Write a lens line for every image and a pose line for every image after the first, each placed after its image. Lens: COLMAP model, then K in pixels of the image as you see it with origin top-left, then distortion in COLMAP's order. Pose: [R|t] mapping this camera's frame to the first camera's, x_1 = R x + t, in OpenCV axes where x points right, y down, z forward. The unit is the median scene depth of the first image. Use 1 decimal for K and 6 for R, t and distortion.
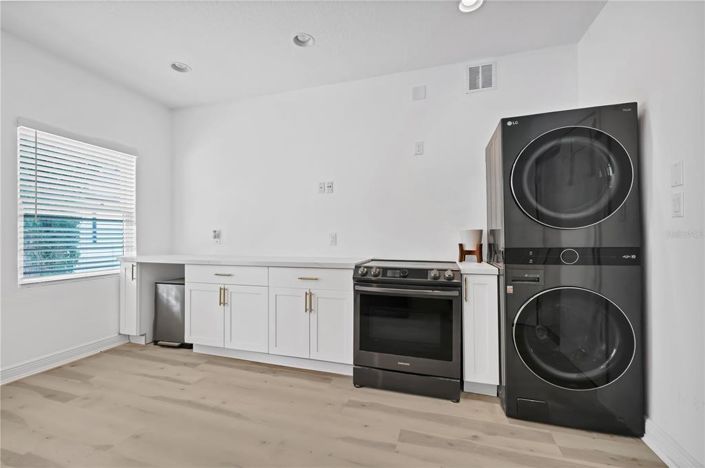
lens RADIAL K [[284.3, 0, 355.2], [0, 284.3, 234.7], [0, 0, 1]] dist [-0.000855, -0.000163]
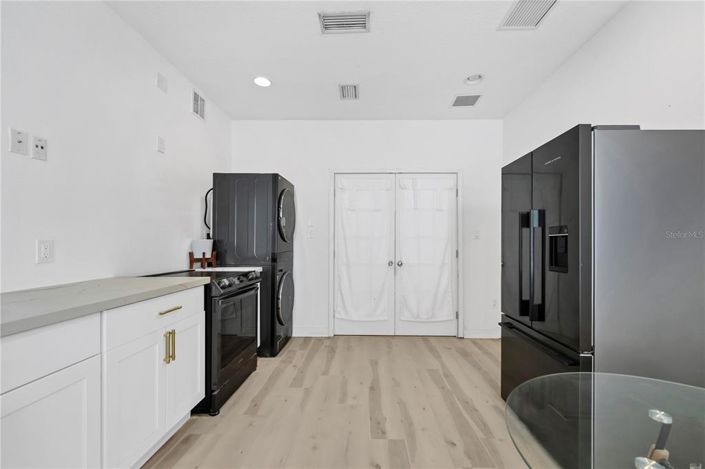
lens RADIAL K [[294.5, 0, 352.5], [0, 294.5, 234.5], [0, 0, 1]] dist [-0.001109, -0.000069]
pose [[-0.242521, 0.030014, 0.969682, -1.028616], [-0.014062, 0.999308, -0.034448, -0.006360], [-0.970044, -0.021990, -0.241931, 0.828654]]
